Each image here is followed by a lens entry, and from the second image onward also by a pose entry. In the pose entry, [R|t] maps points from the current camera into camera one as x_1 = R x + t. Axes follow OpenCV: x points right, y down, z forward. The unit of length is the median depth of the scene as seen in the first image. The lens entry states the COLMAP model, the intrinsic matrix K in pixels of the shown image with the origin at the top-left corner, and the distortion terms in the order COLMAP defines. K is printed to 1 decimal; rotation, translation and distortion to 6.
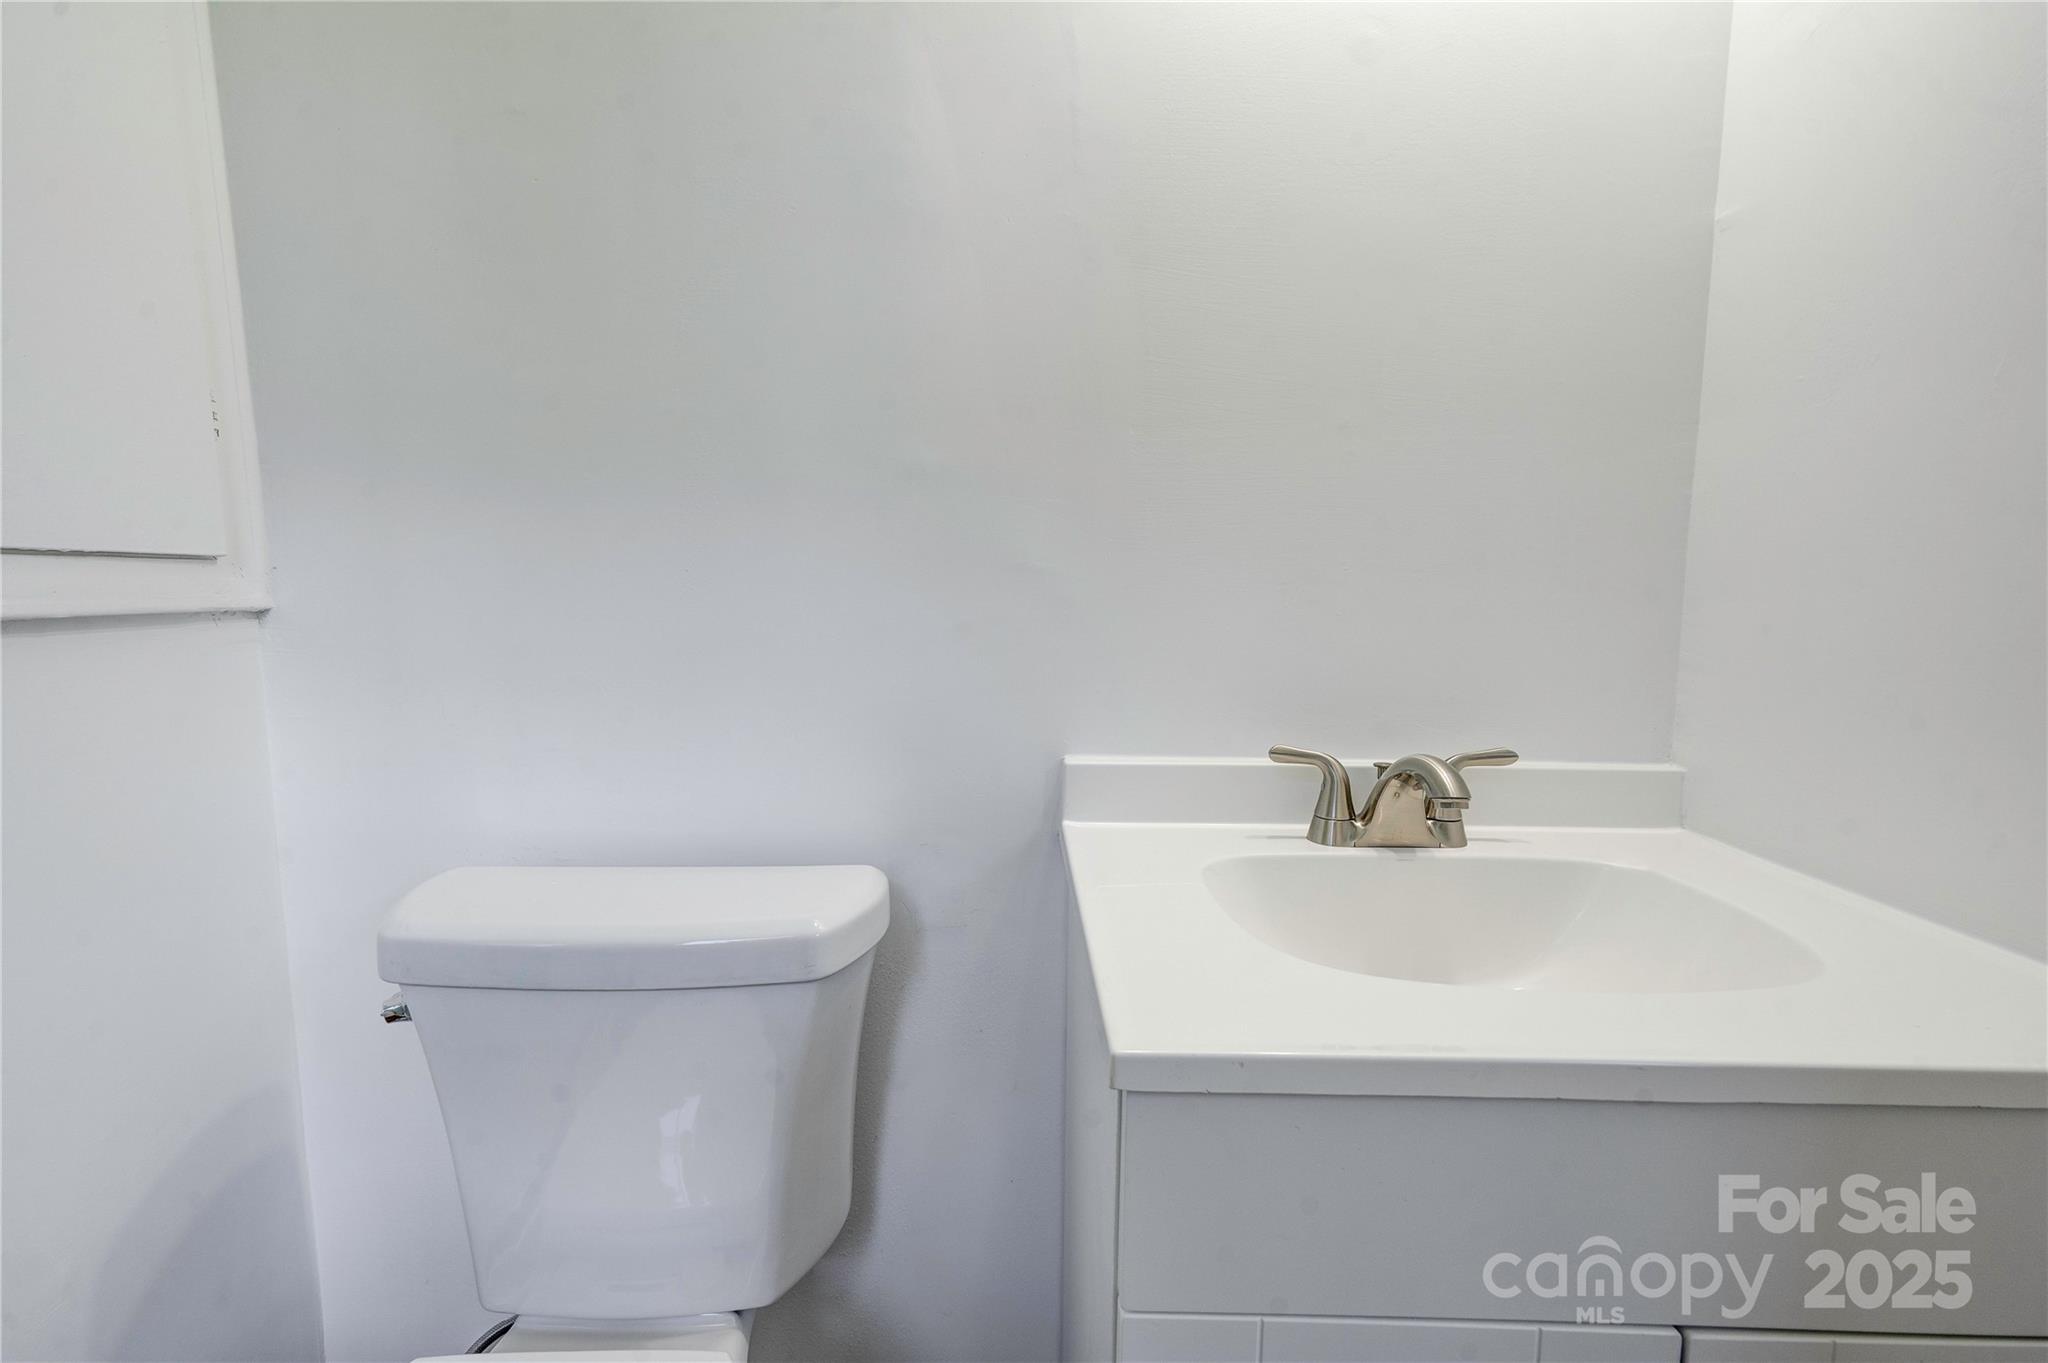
lens RADIAL K [[949.3, 0, 1000.7], [0, 949.3, 680.1], [0, 0, 1]] dist [0.000374, 0.007838]
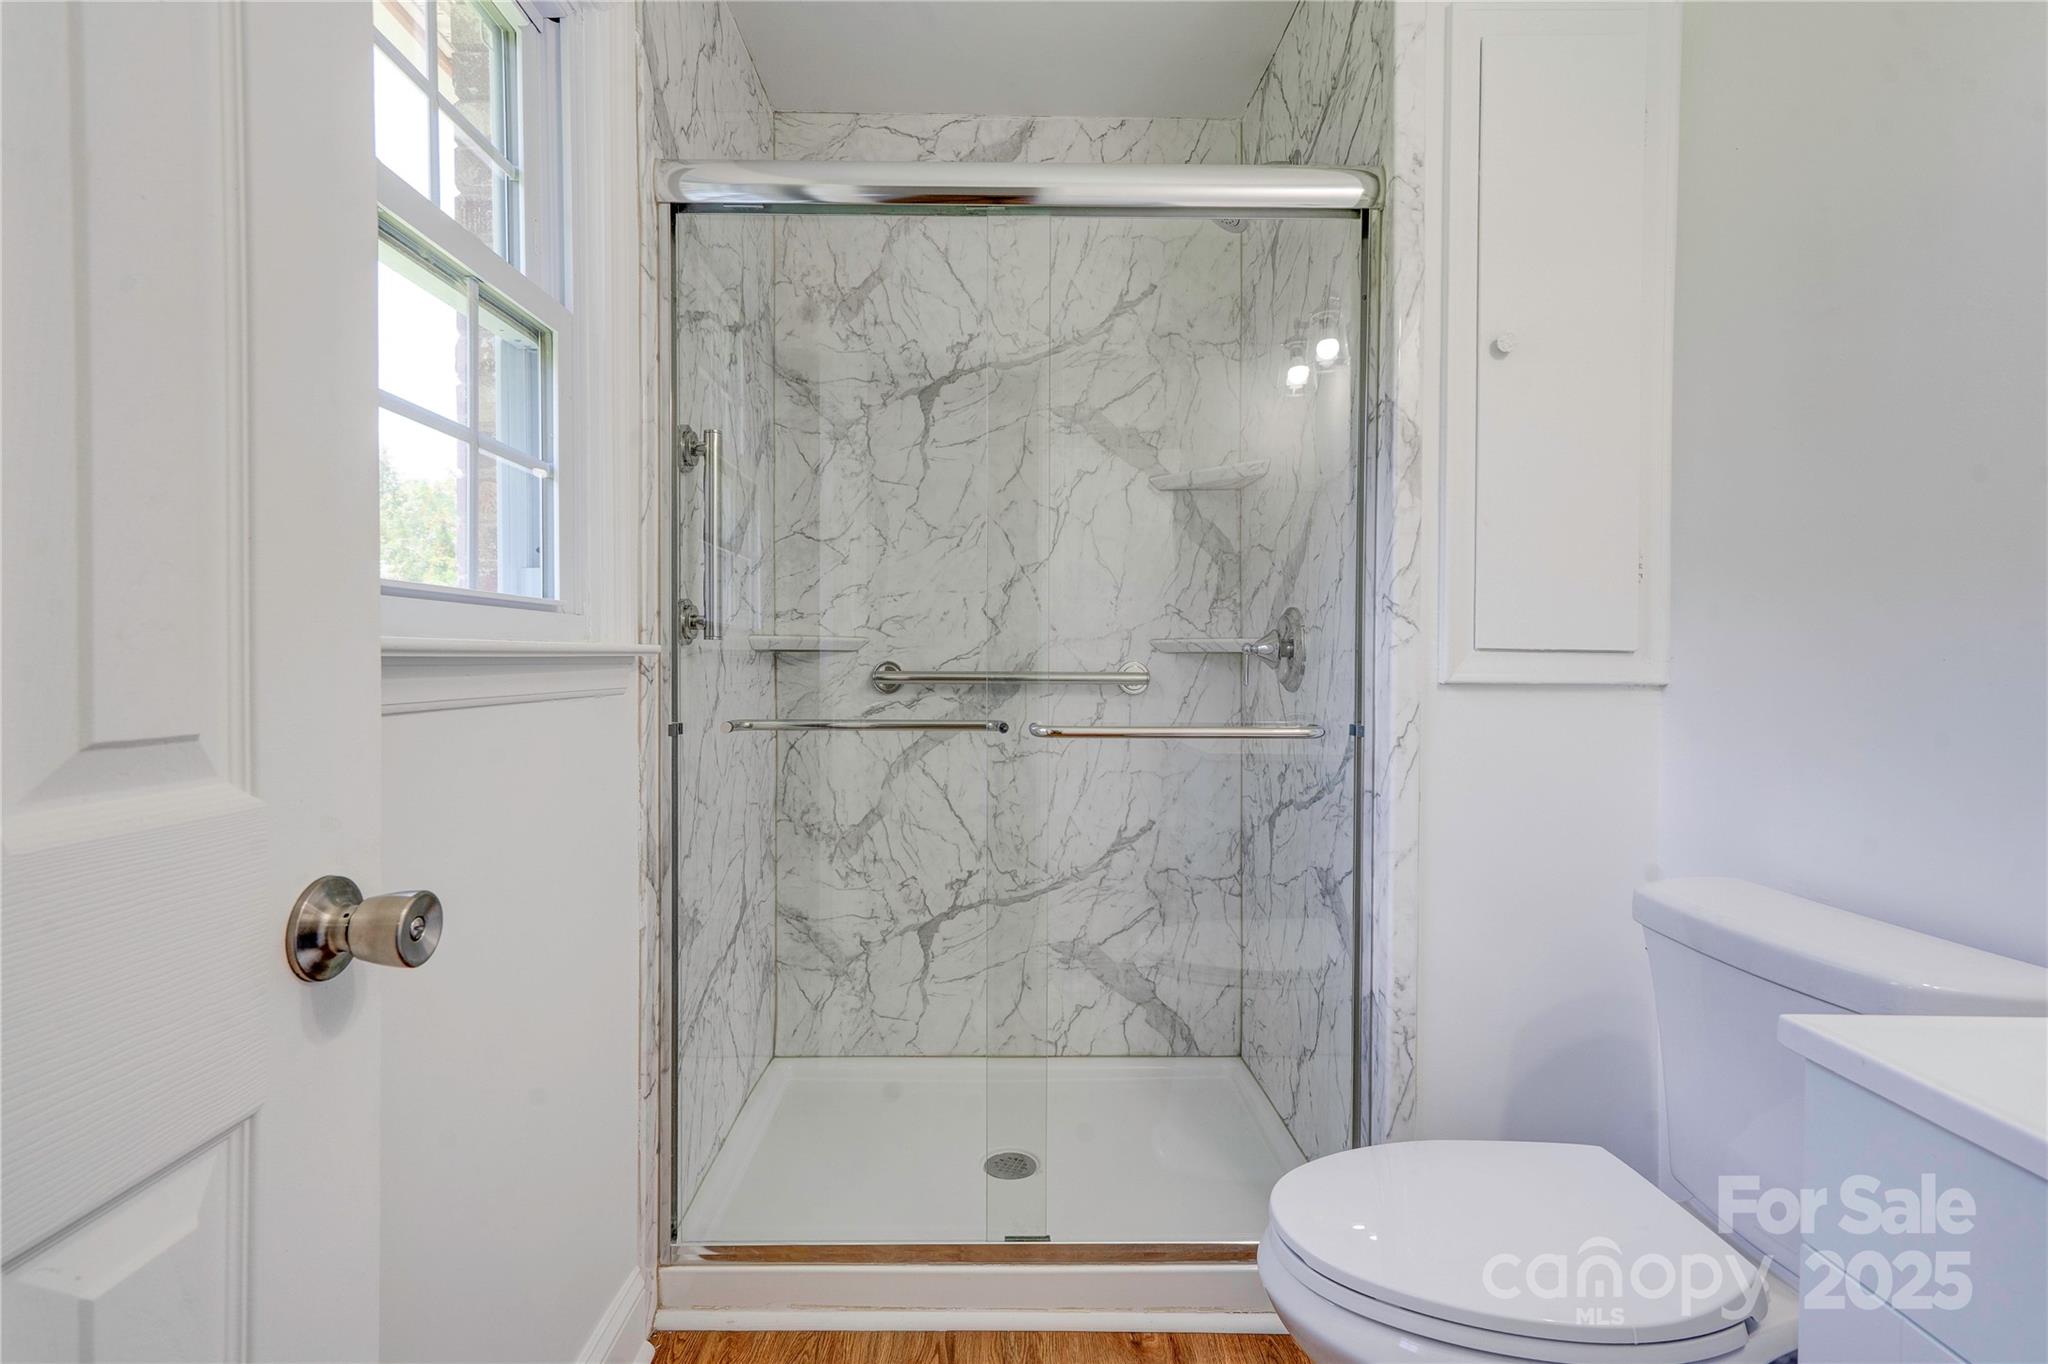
lens RADIAL K [[965.9, 0, 1020.8], [0, 965.9, 677.6], [0, 0, 1]] dist [-0.021954, 0.046434]
pose [[0.018842, 0.021372, -0.999594, 0.817220], [-0.107270, 0.994044, 0.019231, -0.003704], [0.994051, 0.106865, 0.021022, -0.074224]]
